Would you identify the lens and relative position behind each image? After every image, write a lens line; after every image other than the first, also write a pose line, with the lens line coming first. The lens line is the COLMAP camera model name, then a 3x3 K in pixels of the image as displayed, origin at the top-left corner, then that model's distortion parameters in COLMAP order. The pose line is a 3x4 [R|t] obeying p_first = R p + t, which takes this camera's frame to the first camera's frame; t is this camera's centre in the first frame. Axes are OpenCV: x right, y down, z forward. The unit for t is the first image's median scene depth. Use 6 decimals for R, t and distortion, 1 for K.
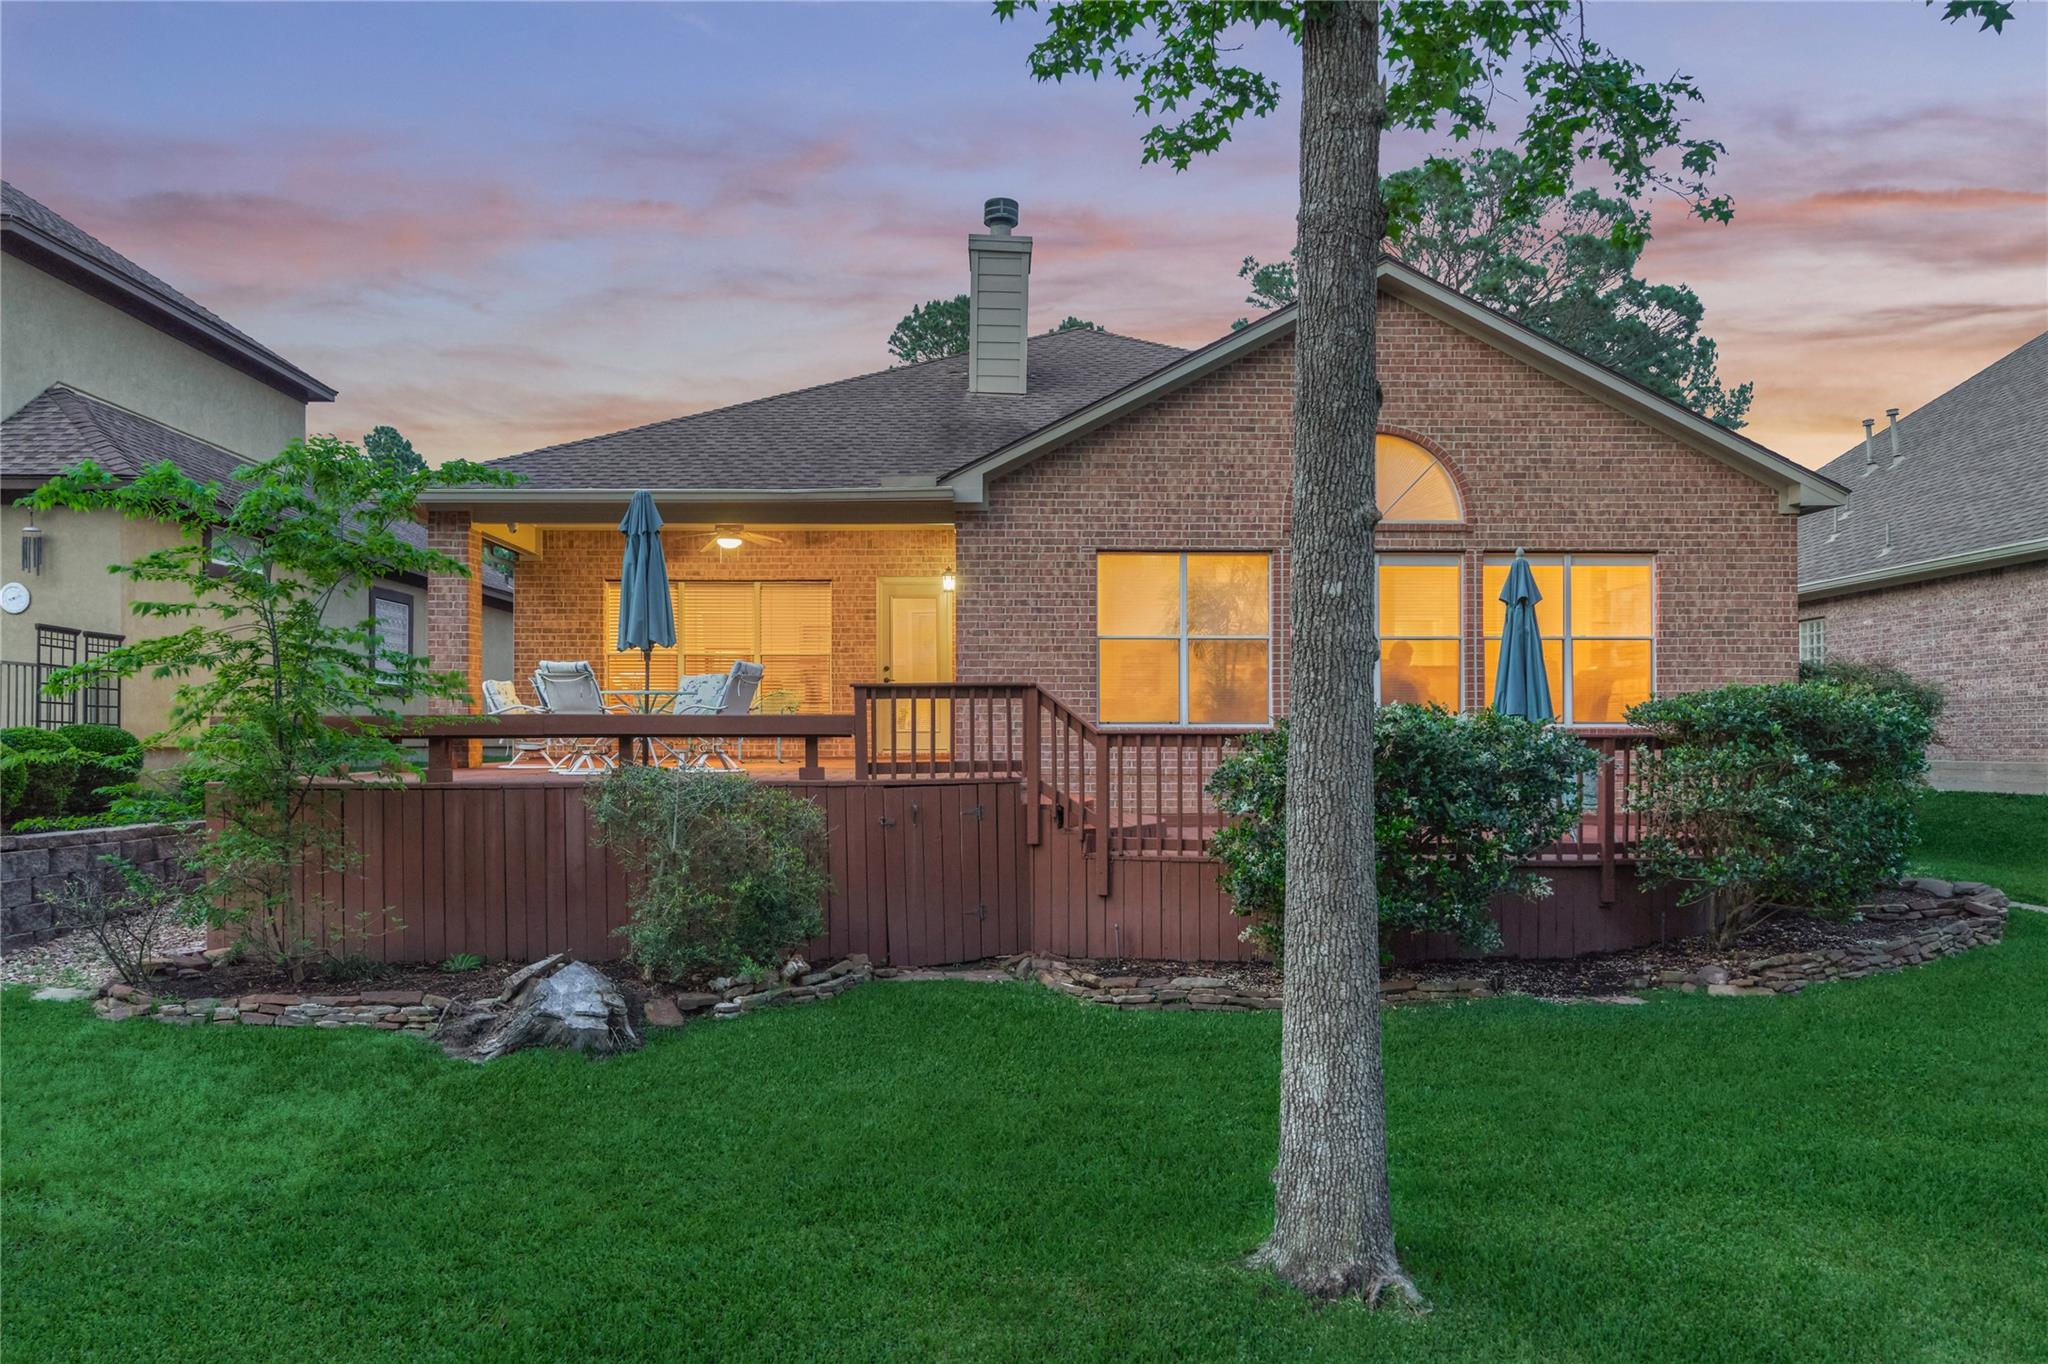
lens RADIAL K [[1490.4, 0, 1029.3], [0, 1490.4, 725.2], [0, 0, 1]] dist [0.046321, -0.258944]
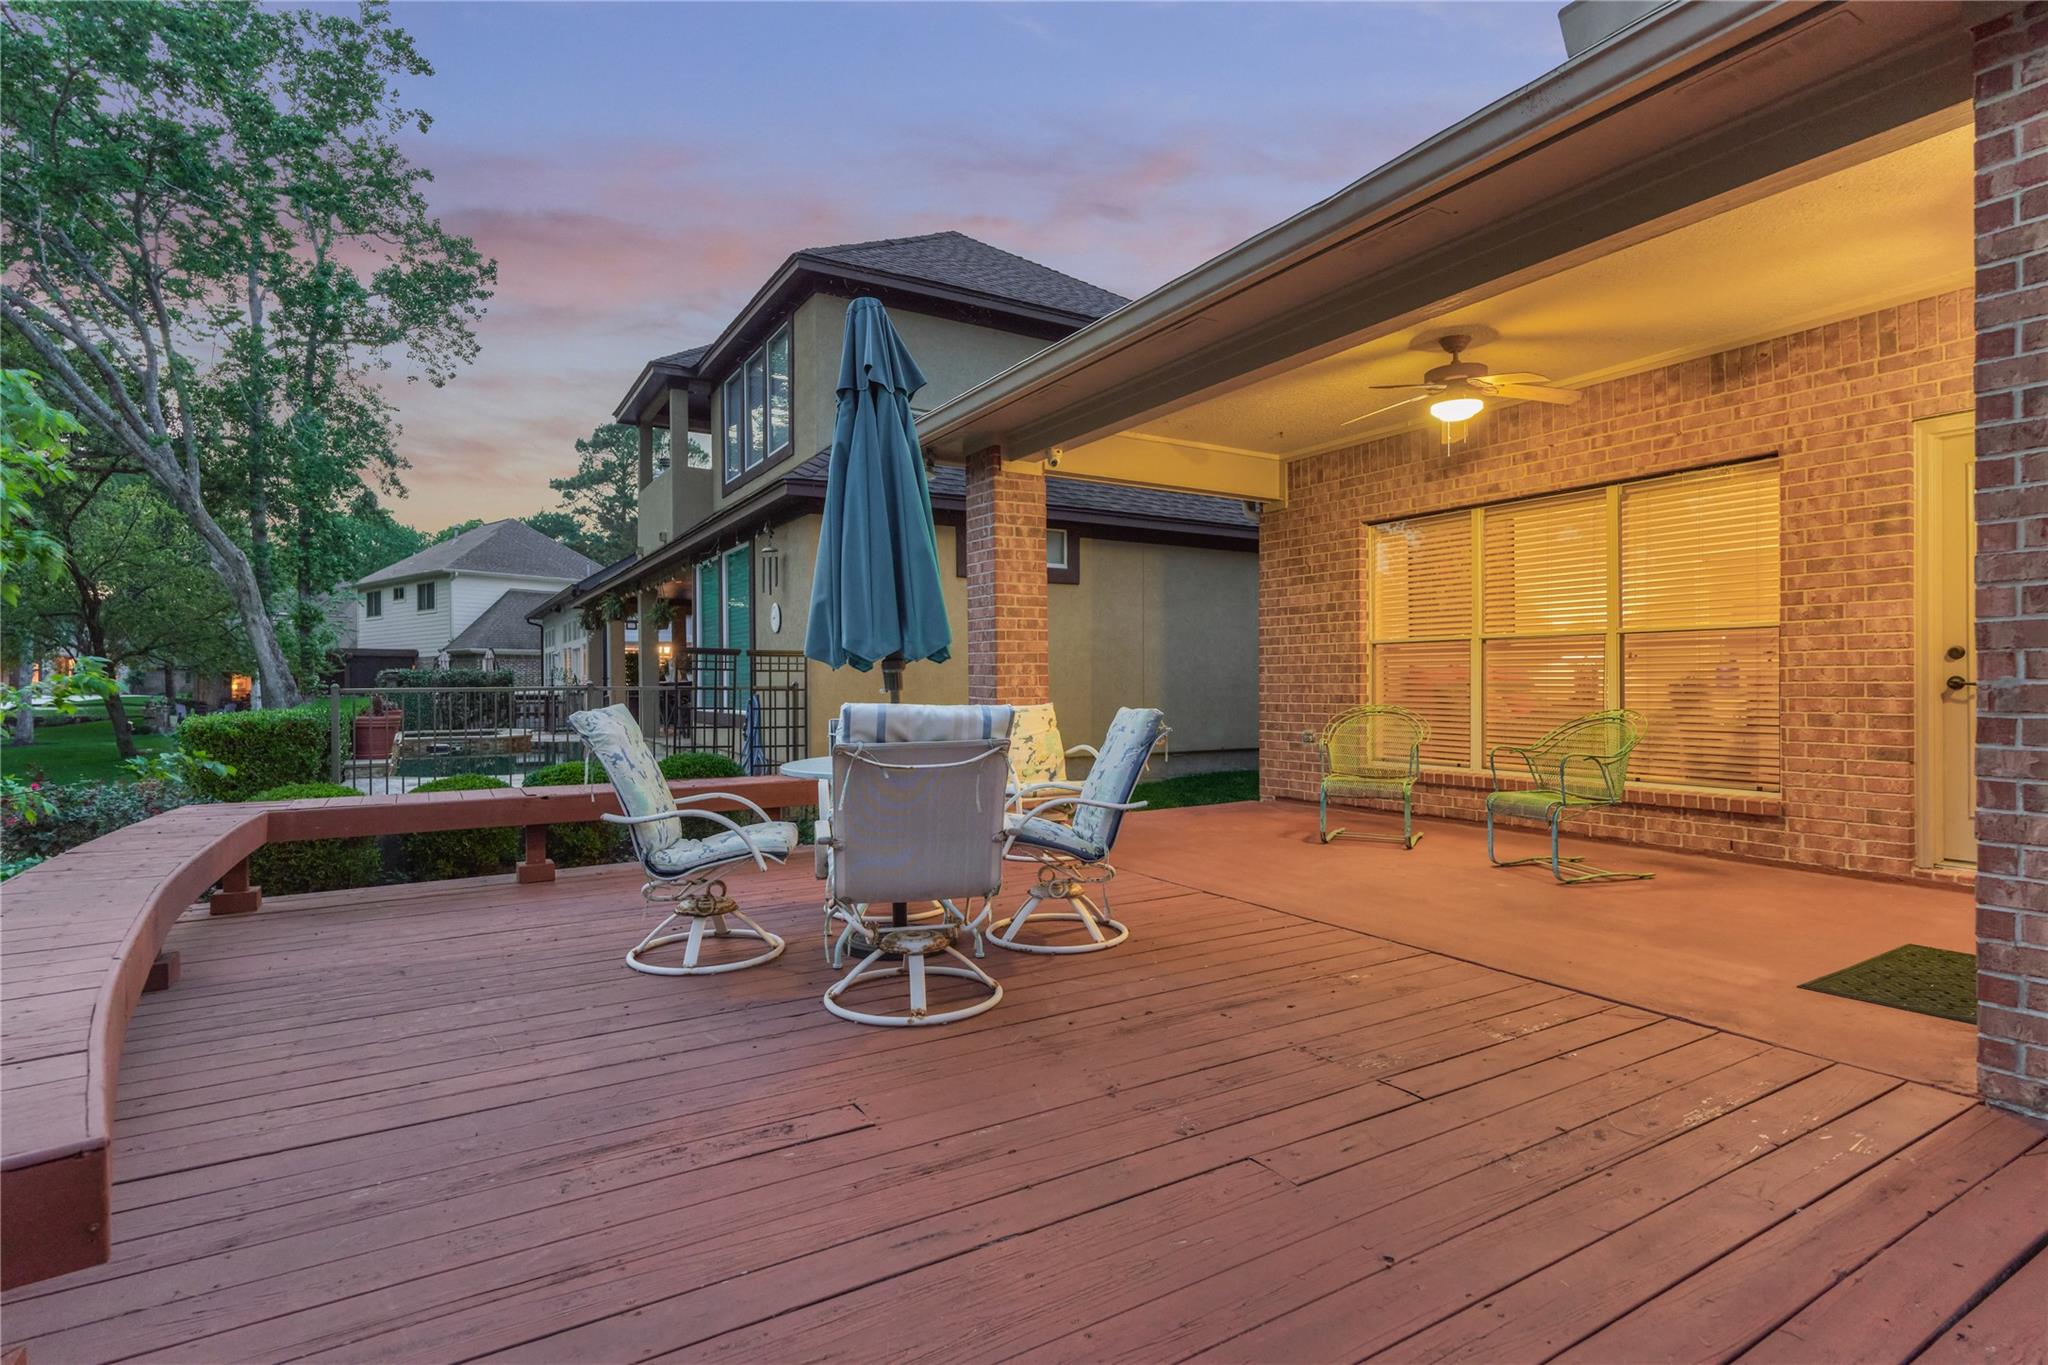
lens RADIAL K [[1002.5, 0, 1030.5], [0, 1002.5, 679.4], [0, 0, 1]] dist [-0.002840, 0.000039]
pose [[0.499756, -0.001467, -0.866165, 0.011654], [0.012889, 0.999900, 0.005743, -0.042540], [0.866070, -0.014034, 0.499725, 0.785421]]
